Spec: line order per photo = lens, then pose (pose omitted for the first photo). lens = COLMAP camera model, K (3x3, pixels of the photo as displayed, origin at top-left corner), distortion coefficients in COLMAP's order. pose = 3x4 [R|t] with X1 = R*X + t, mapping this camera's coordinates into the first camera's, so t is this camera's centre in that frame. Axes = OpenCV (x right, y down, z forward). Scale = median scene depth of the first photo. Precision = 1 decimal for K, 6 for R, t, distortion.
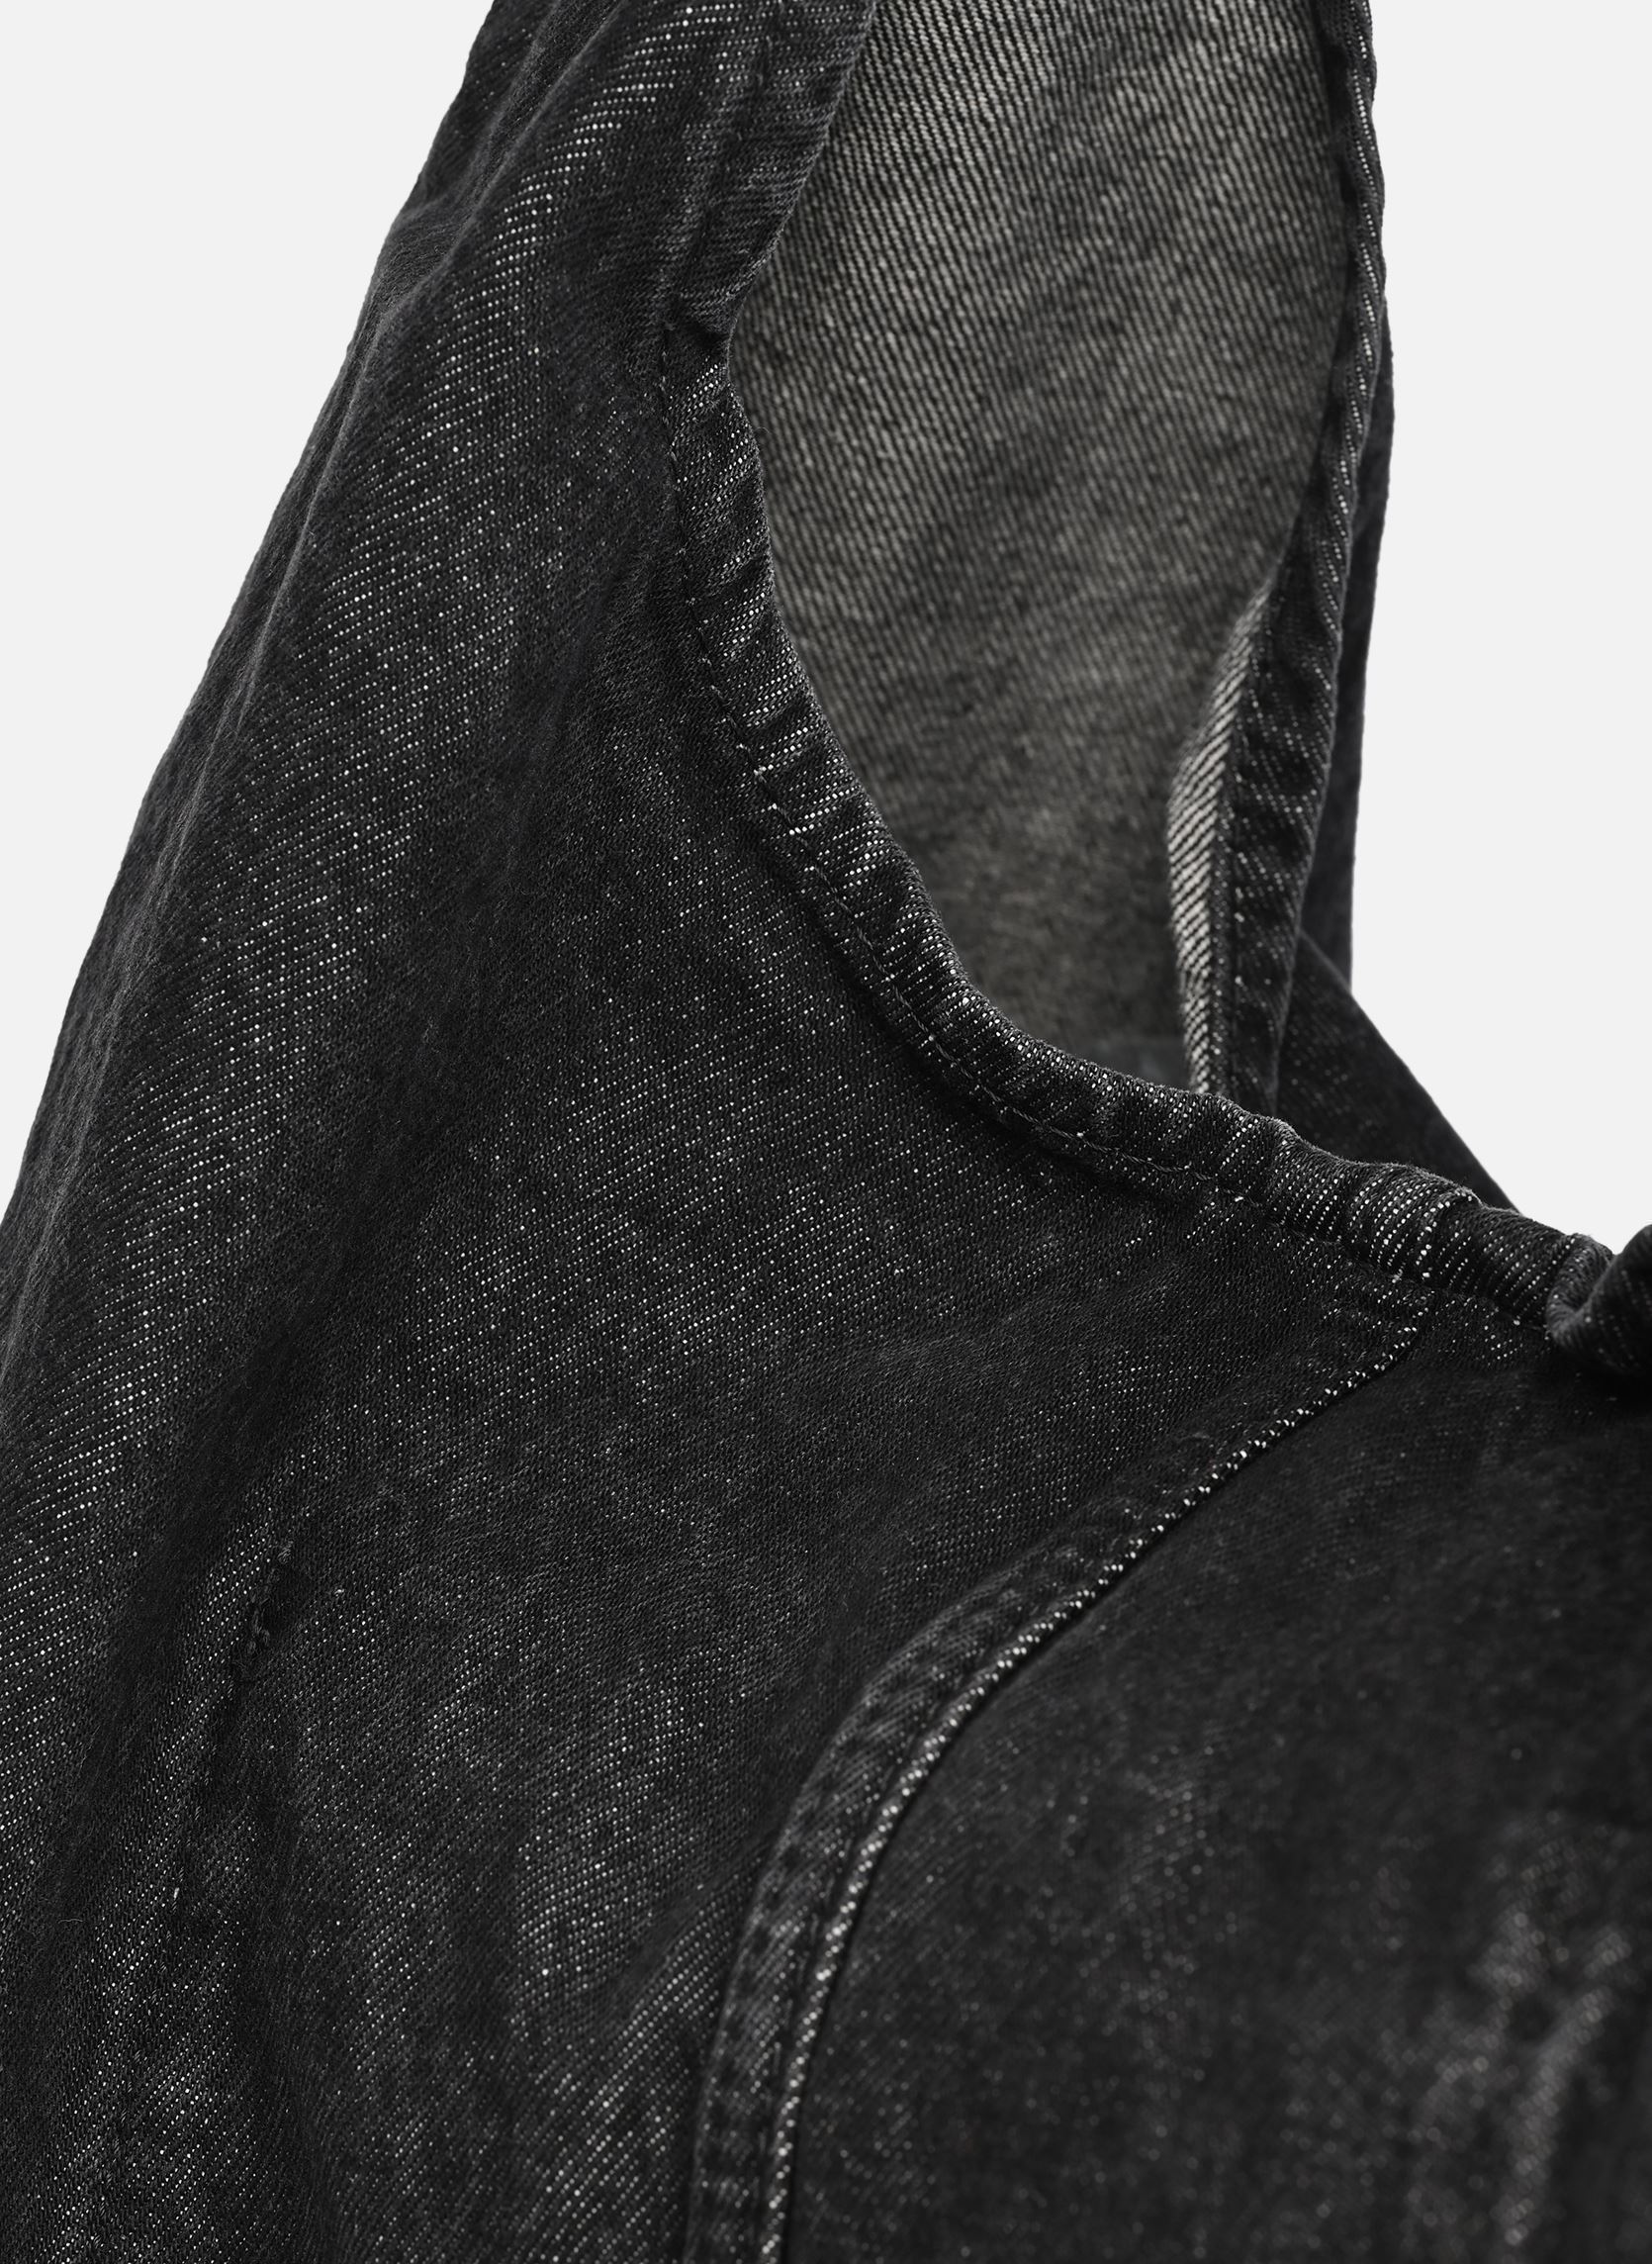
lens RADIAL K [[8048.4, 0, 826.0], [0, 8048.4, 1132.0], [0, 0, 1]] dist [0.018678, -1.897189]
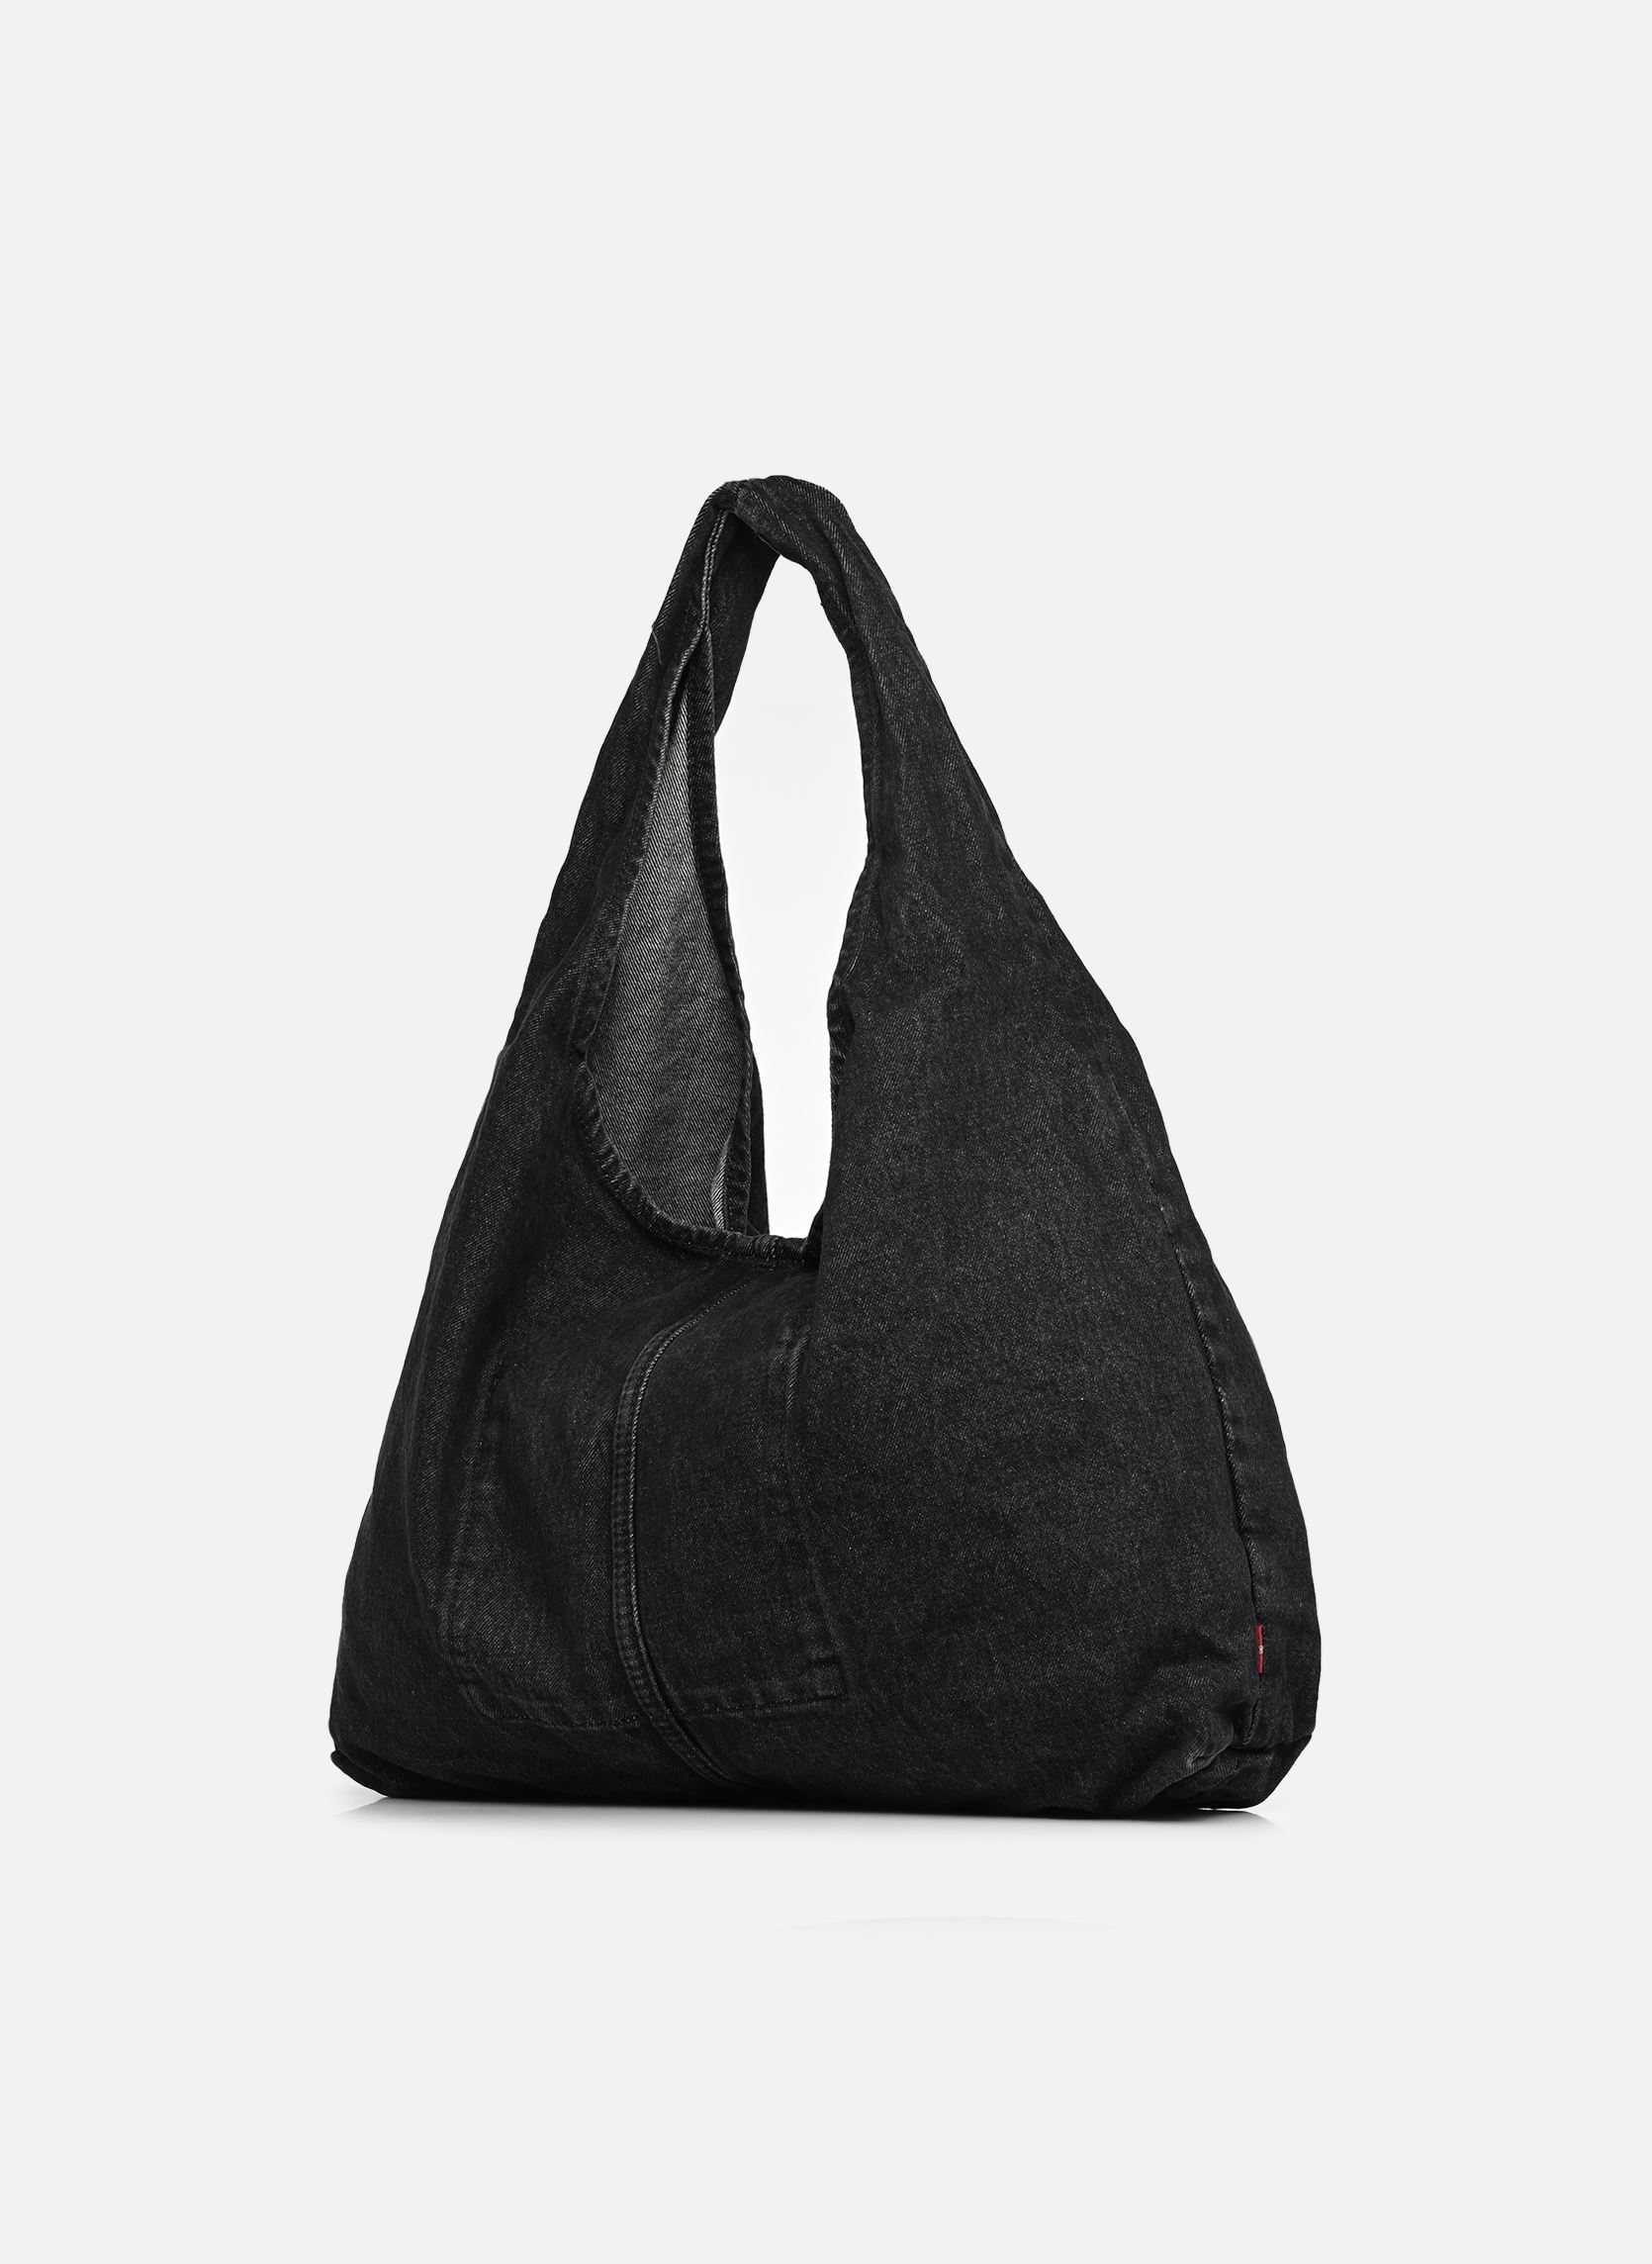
lens RADIAL K [[8048.4, 0, 826.0], [0, 8048.4, 1132.0], [0, 0, 1]] dist [0.018678, -1.897189]
pose [[0.995869, -0.085728, 0.029942, -0.016295], [0.090476, 0.964855, -0.246715, 0.954126], [-0.007740, 0.248405, 0.968625, -2.939520]]
